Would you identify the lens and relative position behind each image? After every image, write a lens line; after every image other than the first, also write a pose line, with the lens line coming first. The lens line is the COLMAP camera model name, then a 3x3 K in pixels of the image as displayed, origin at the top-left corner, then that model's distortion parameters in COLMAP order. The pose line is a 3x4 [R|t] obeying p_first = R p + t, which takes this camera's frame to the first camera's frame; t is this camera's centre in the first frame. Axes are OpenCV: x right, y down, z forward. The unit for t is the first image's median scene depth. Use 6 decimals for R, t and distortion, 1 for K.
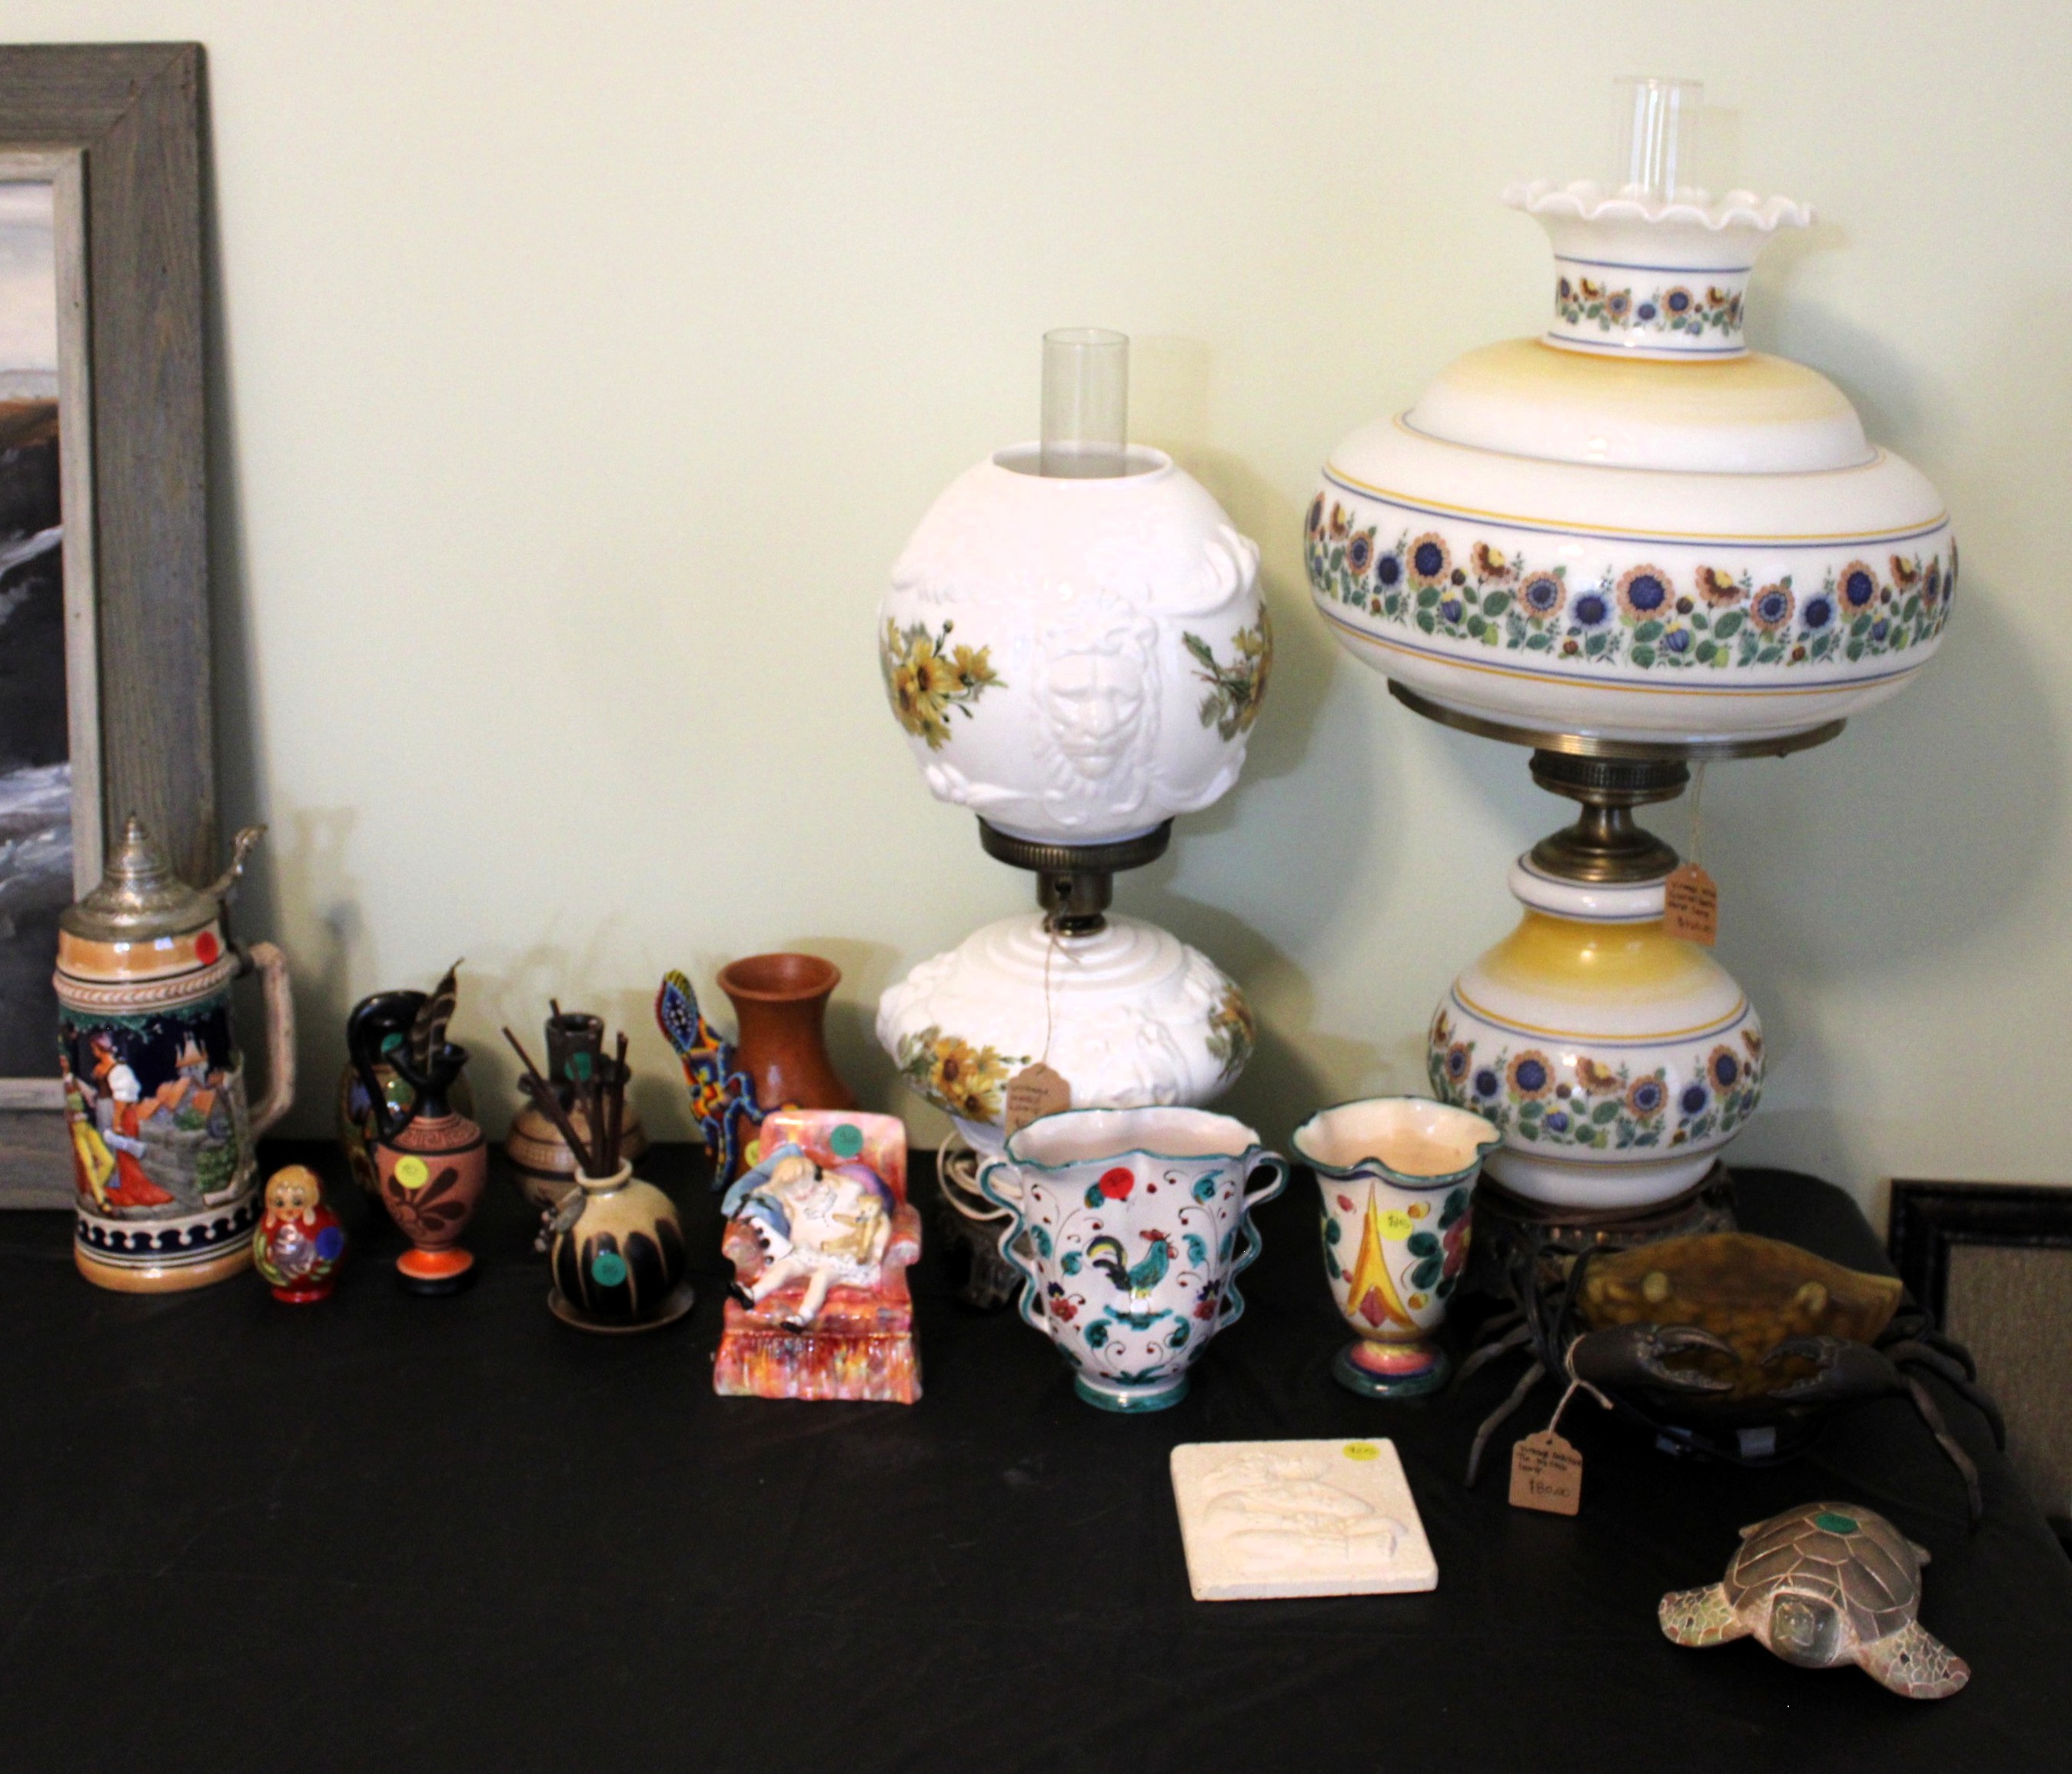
lens RADIAL K [[2698.1, 0, 1032.6], [0, 2698.1, 883.7], [0, 0, 1]] dist [-0.157585, 0.000000]
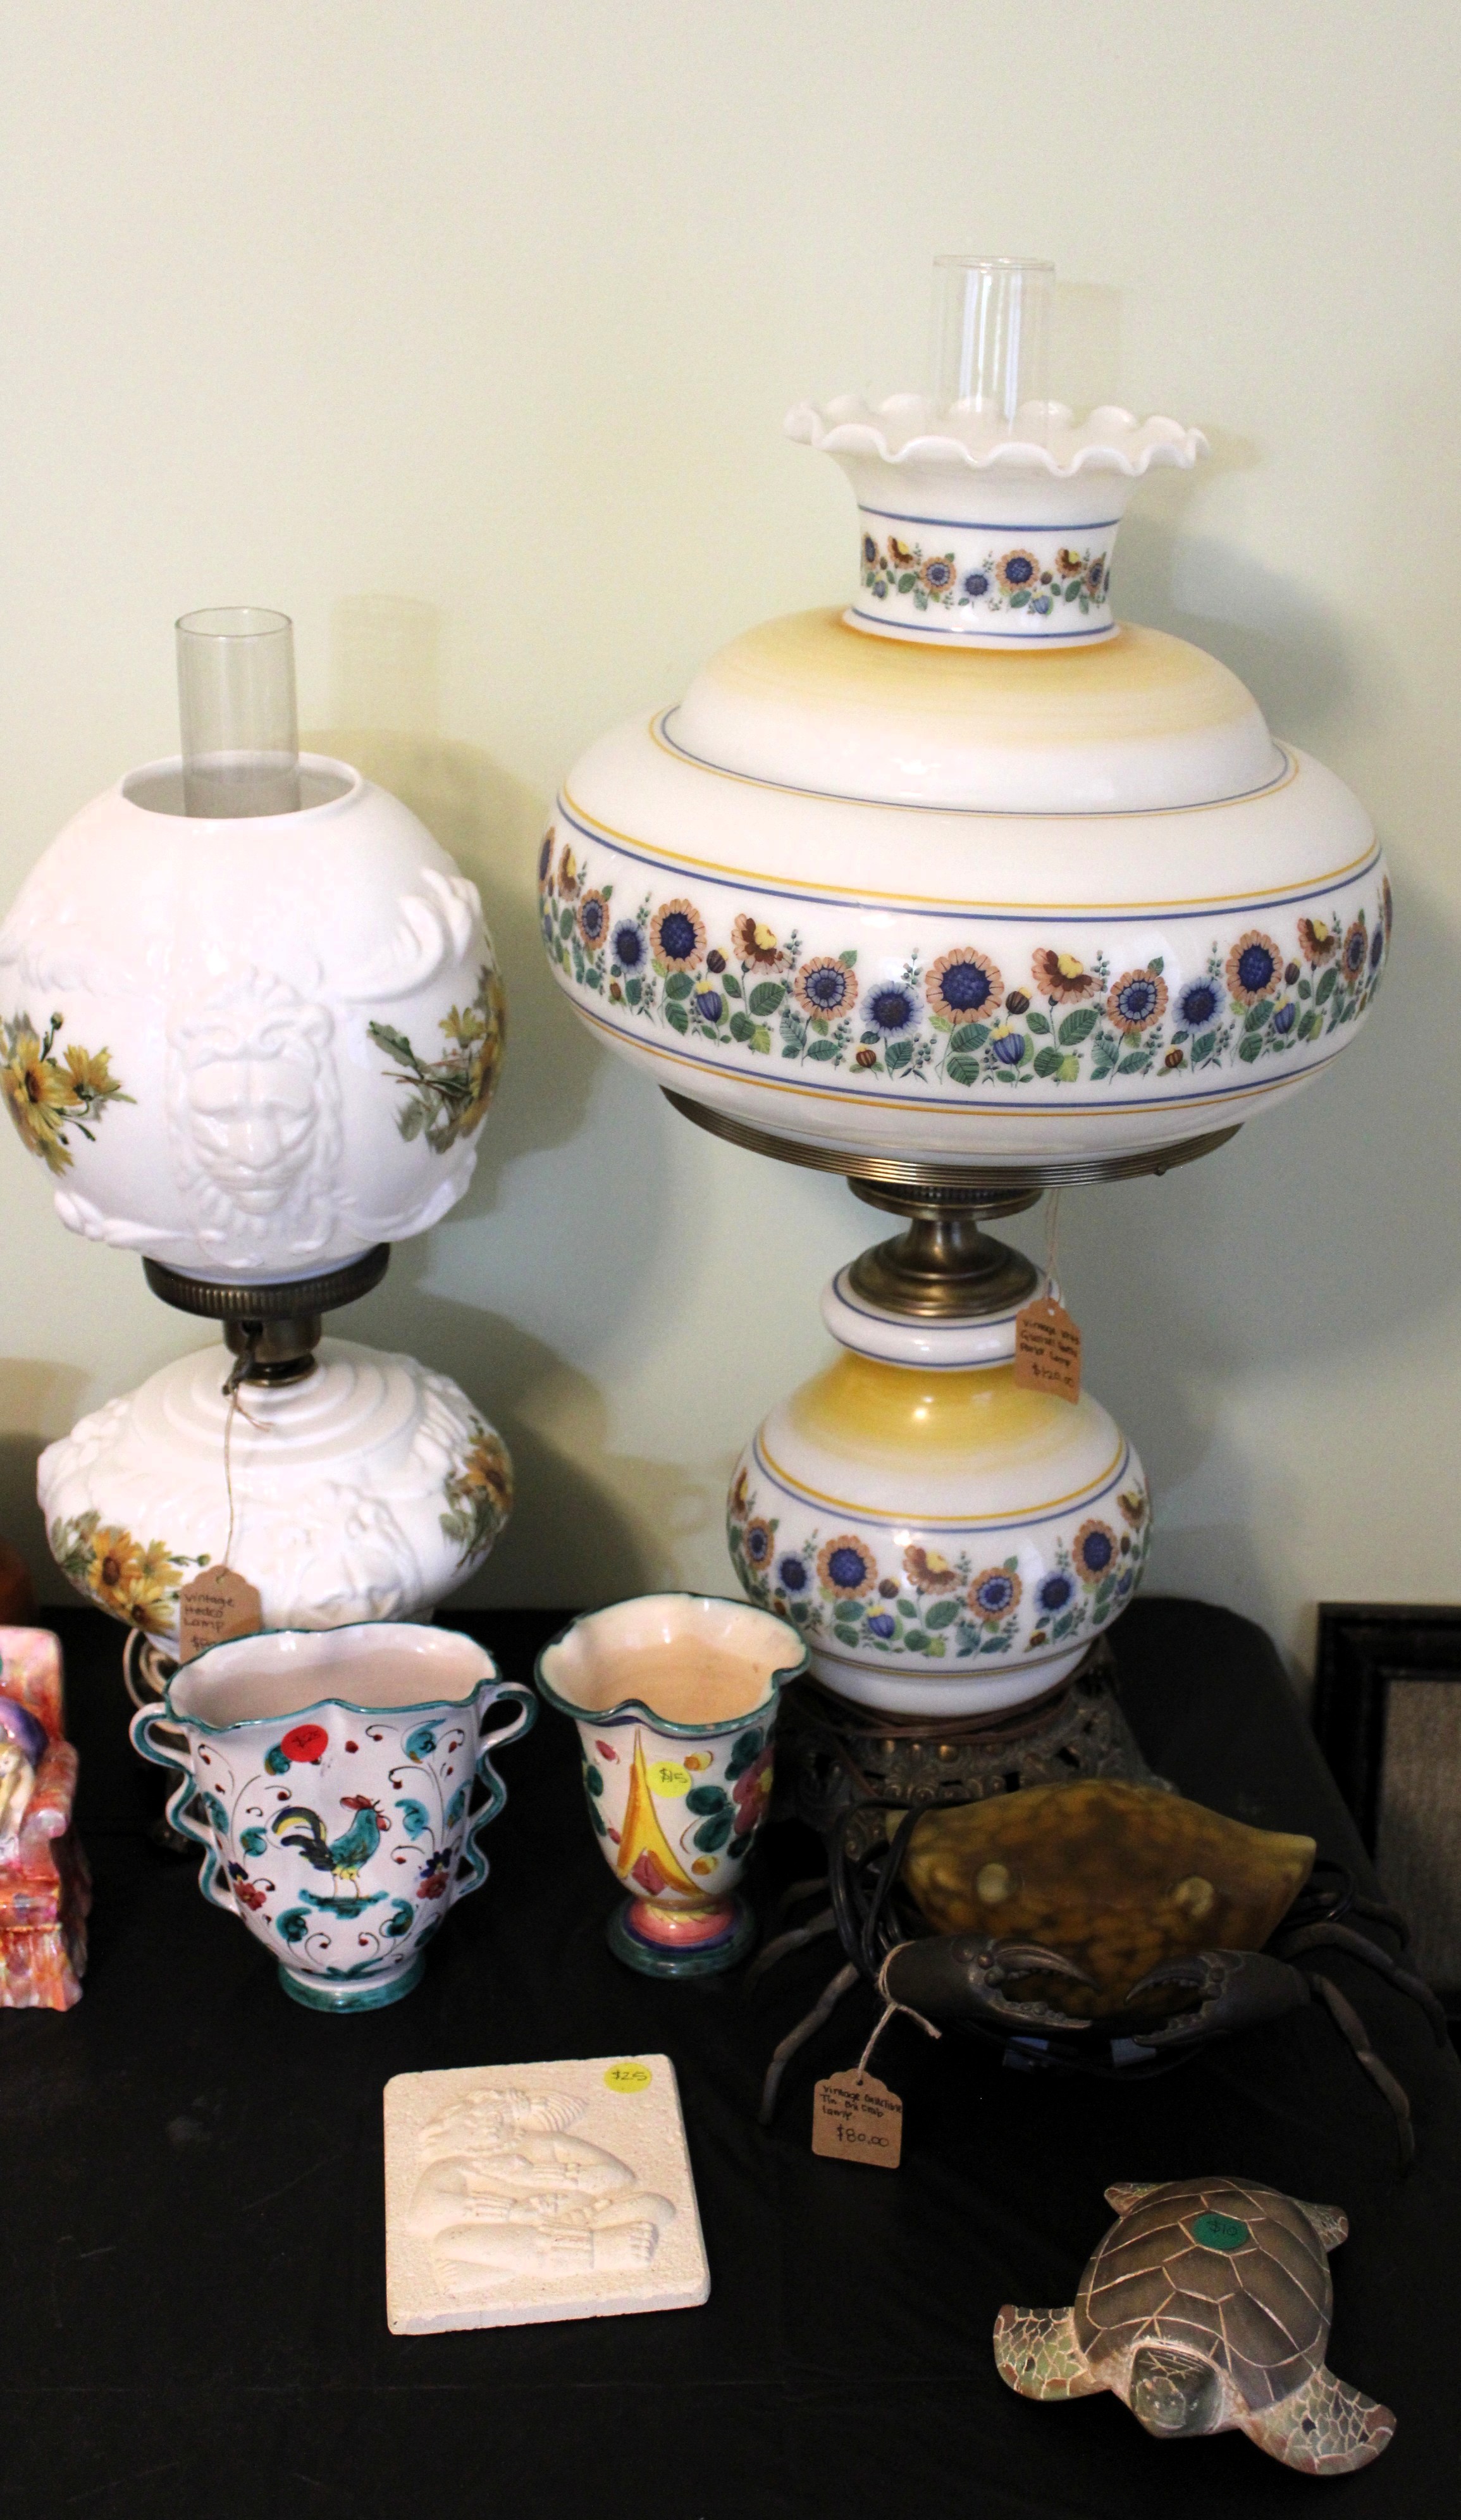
lens RADIAL K [[2715.5, 0, 741.0], [0, 2715.5, 1268.0], [0, 0, 1]] dist [-0.122840, 0.000000]
pose [[0.995933, -0.027924, 0.085666, 0.092614], [0.019862, 0.995415, 0.093561, -0.093458], [-0.087886, -0.091479, 0.991921, 0.233022]]
